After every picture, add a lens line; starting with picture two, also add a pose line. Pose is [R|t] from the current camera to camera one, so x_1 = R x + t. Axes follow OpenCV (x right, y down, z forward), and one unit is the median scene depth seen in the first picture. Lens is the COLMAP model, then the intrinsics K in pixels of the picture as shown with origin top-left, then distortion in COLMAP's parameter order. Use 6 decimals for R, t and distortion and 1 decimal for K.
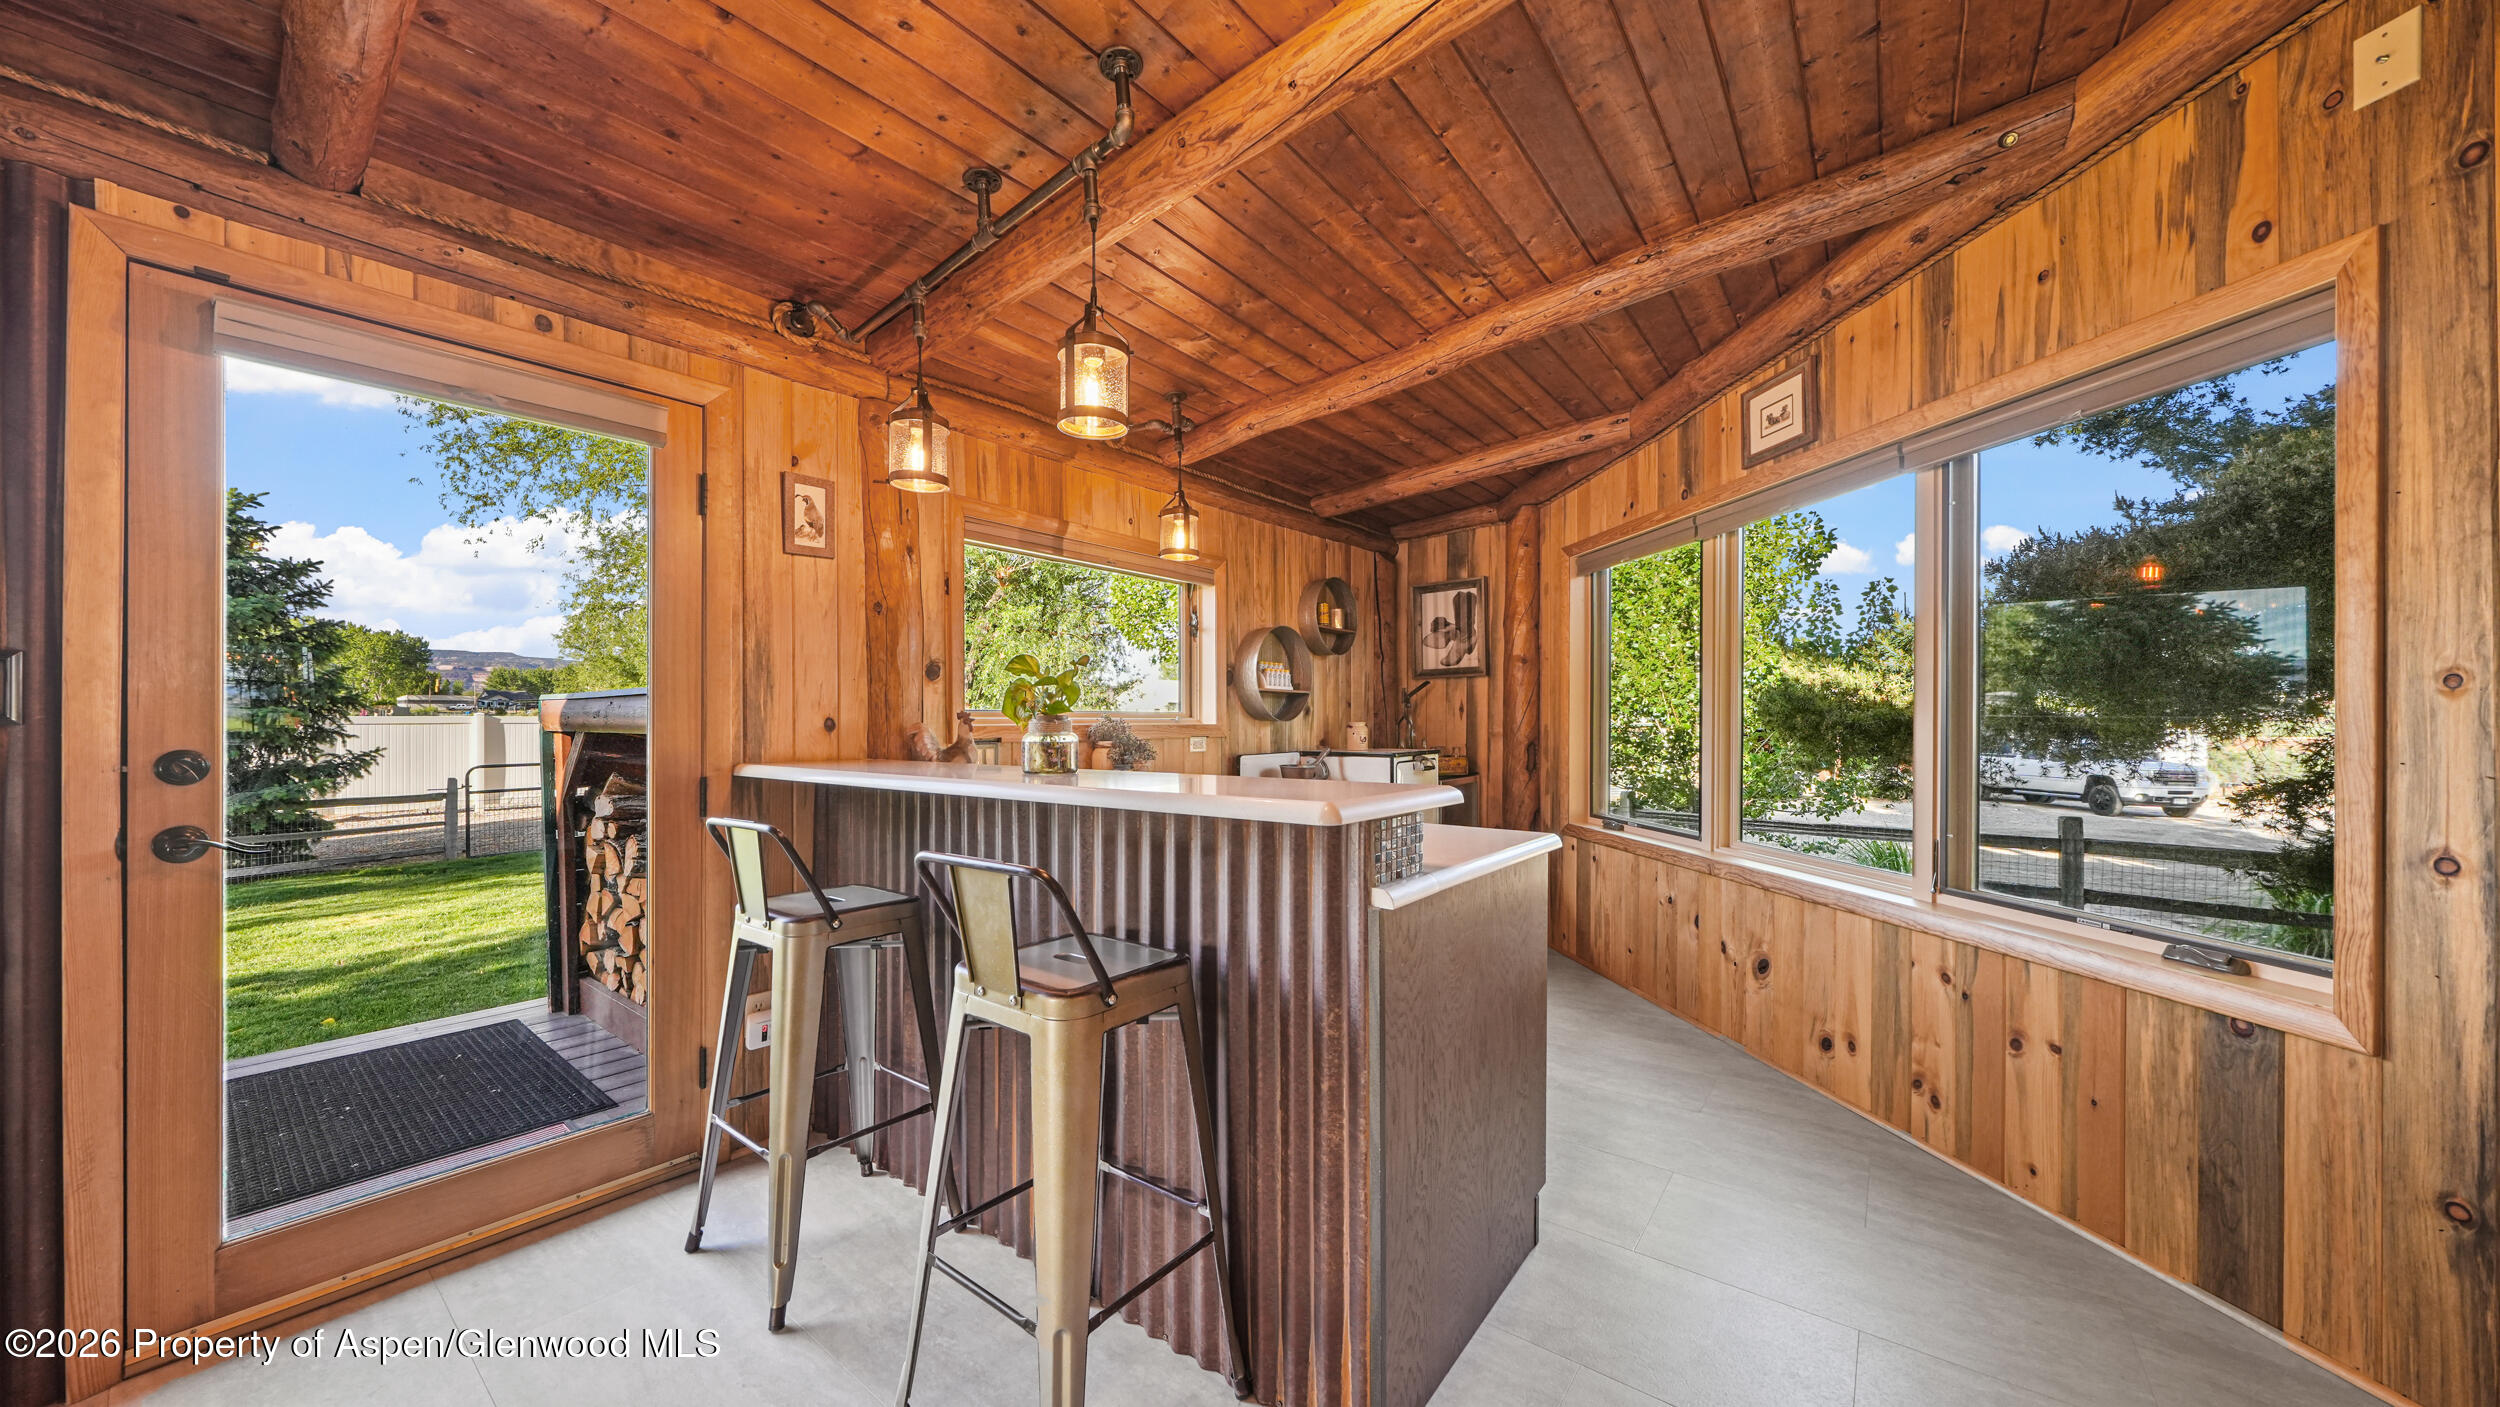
lens RADIAL K [[855.9, 0, 1238.5], [0, 855.9, 717.1], [0, 0, 1]] dist [-0.005667, 0.000275]
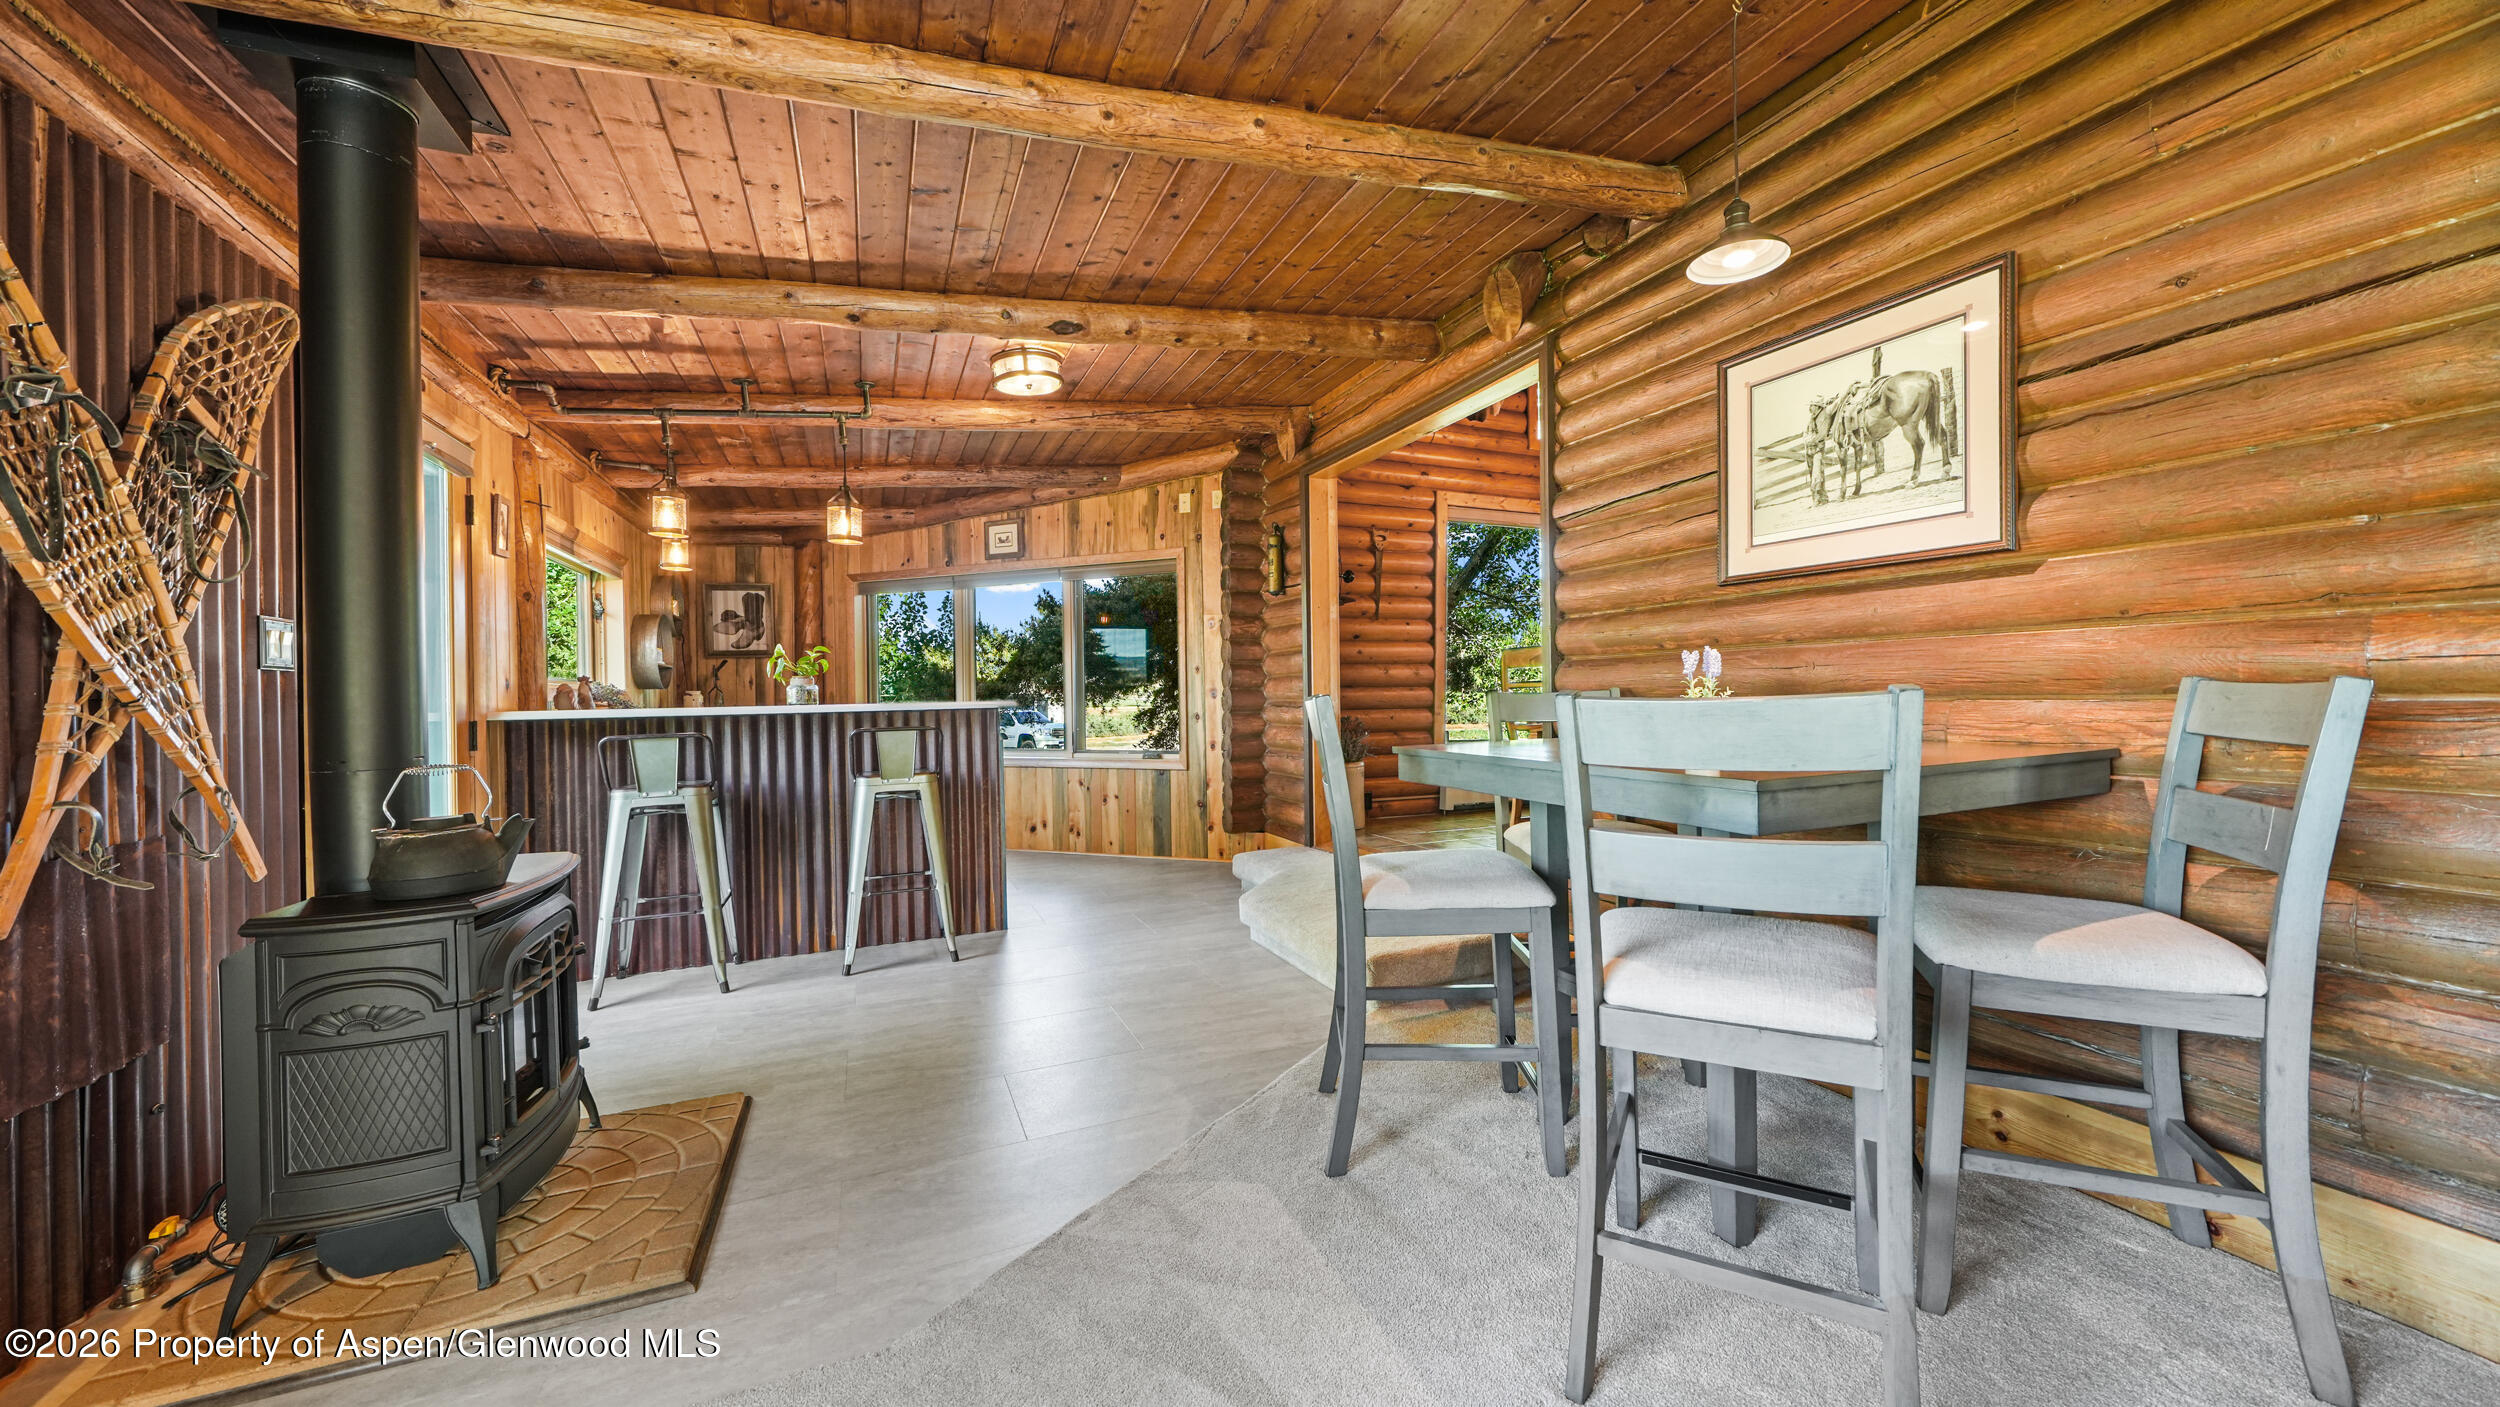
lens RADIAL K [[918.0, 0, 1250.0], [0, 918.0, 703.5], [0, 0, 1]] dist [-0.000439, 0.000069]
pose [[0.486658, -0.013601, 0.873487, -0.766060], [0.012910, 0.999882, 0.008377, 0.027843], [-0.873497, 0.007200, 0.486776, -0.453315]]
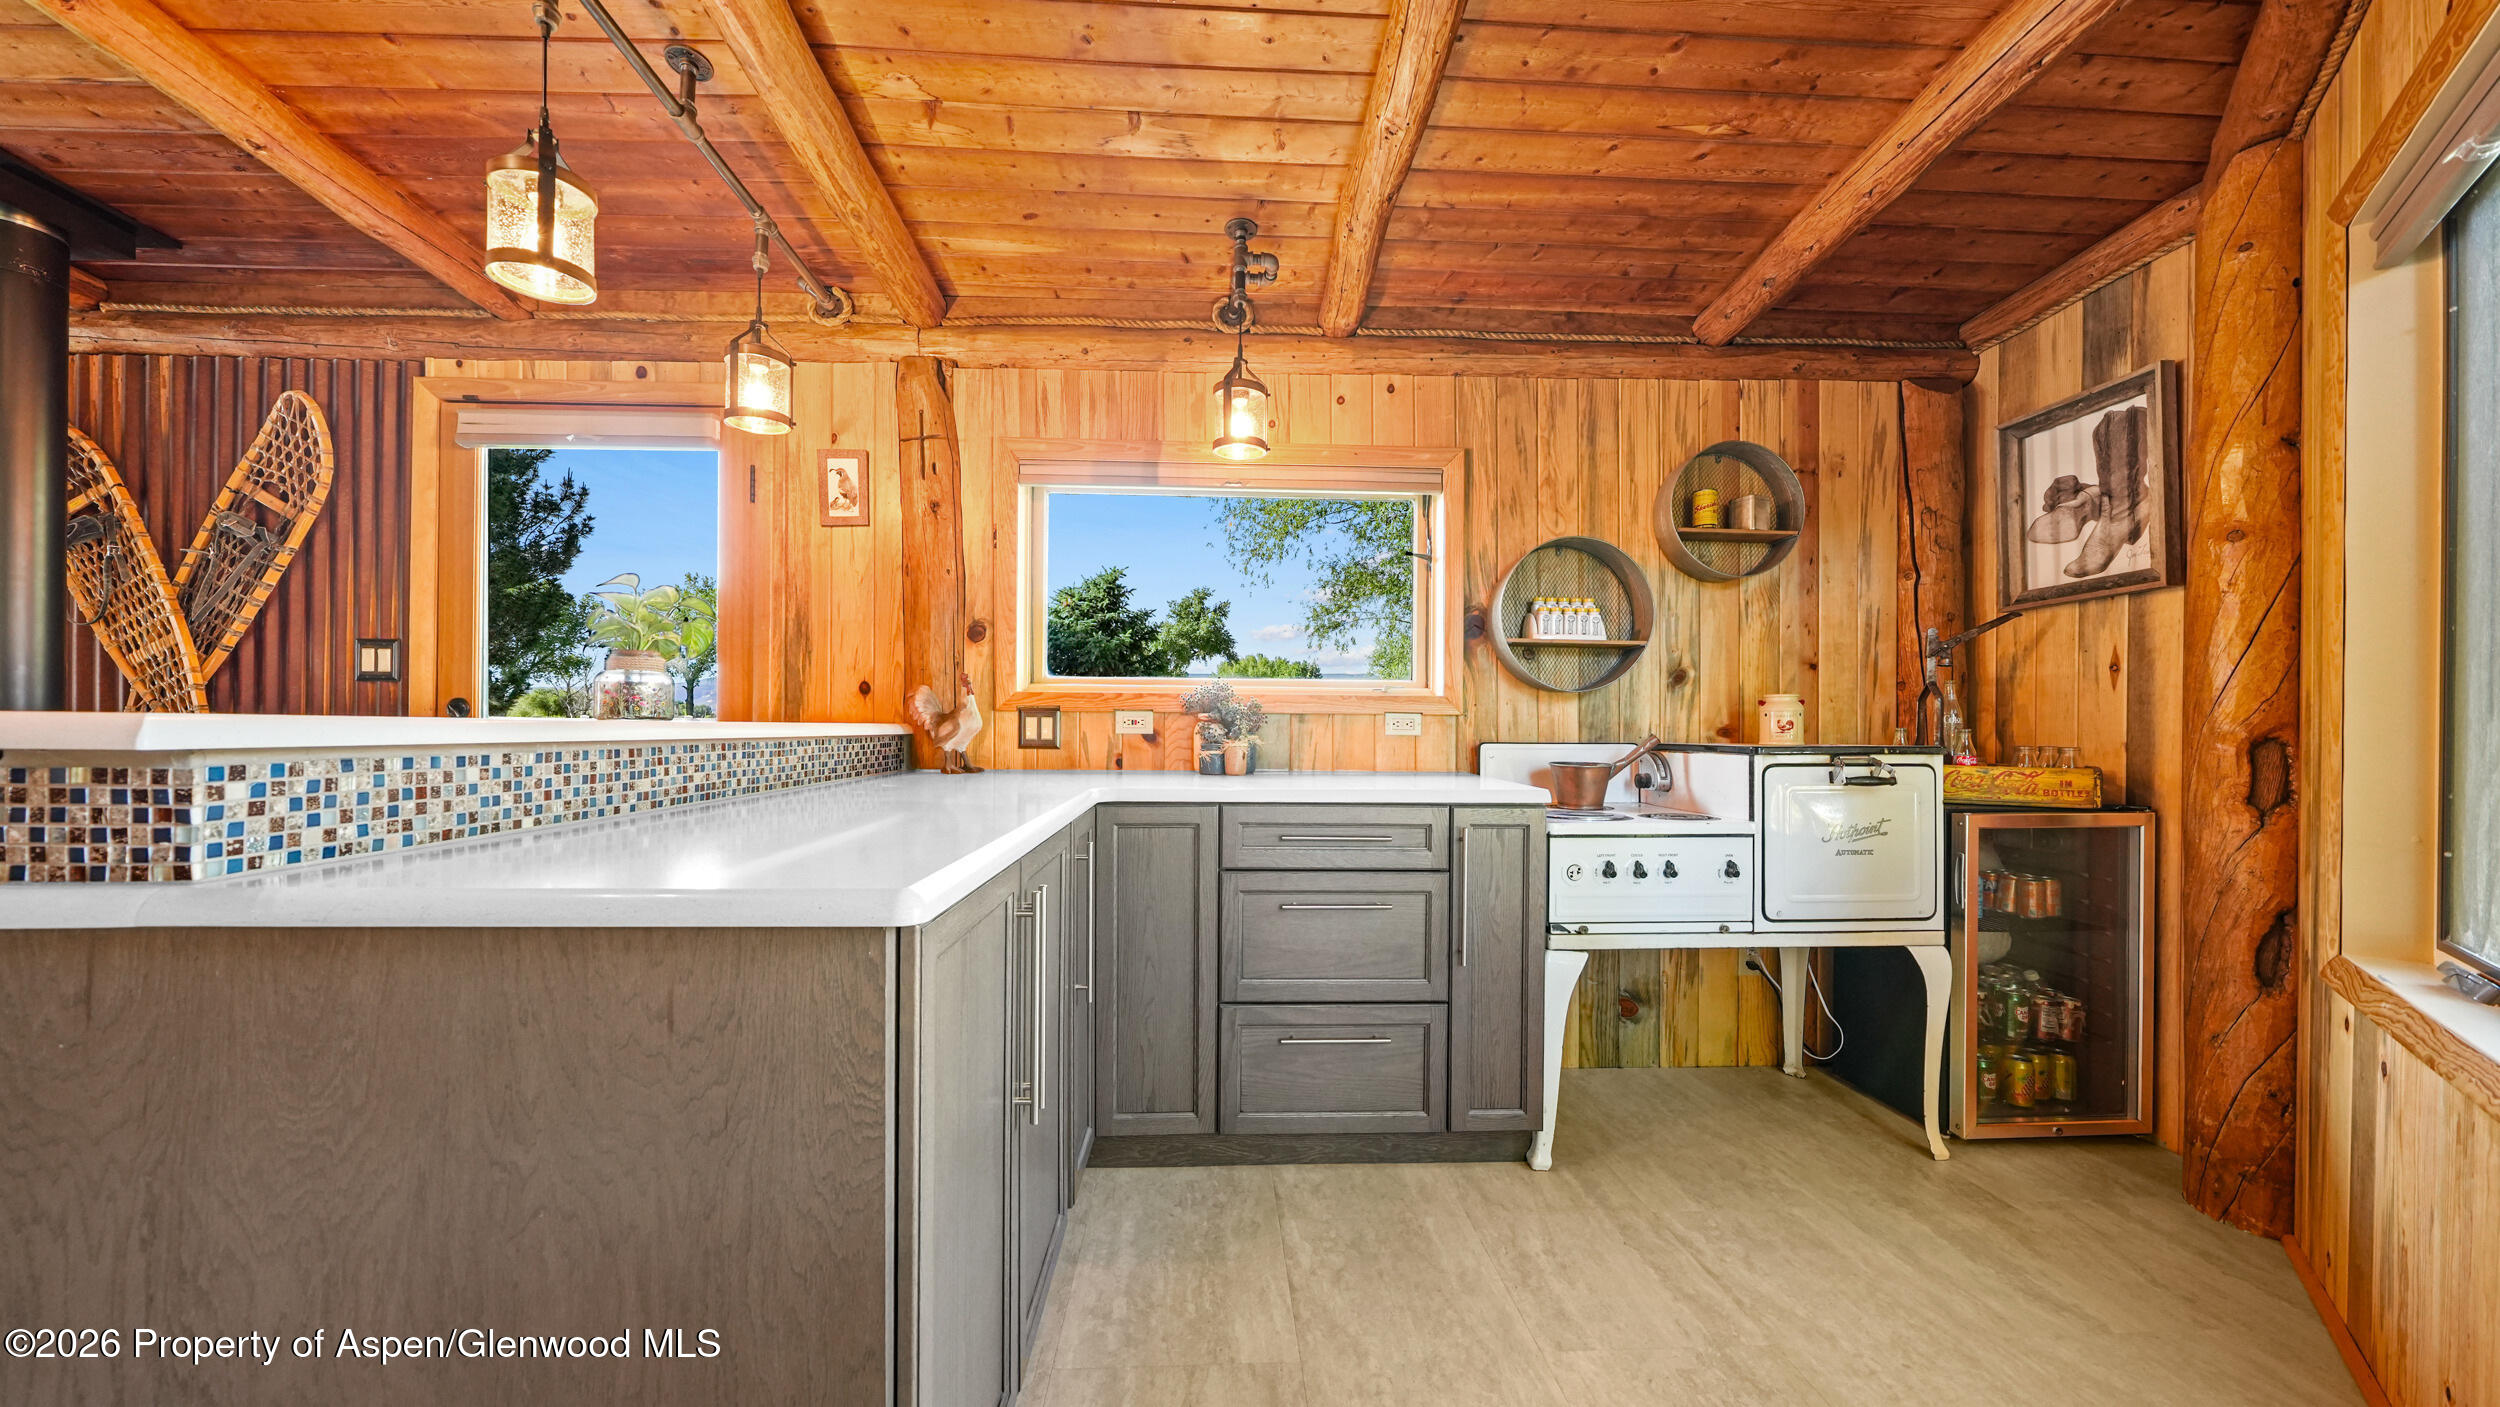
lens RADIAL K [[853.5, 0, 1244.2], [0, 853.5, 716.6], [0, 0, 1]] dist [-0.003598, -0.000018]
pose [[0.651552, -0.001120, -0.758604, 0.387997], [-0.006107, 0.999959, -0.006722, 0.030860], [0.758580, 0.009013, 0.651518, 0.445923]]
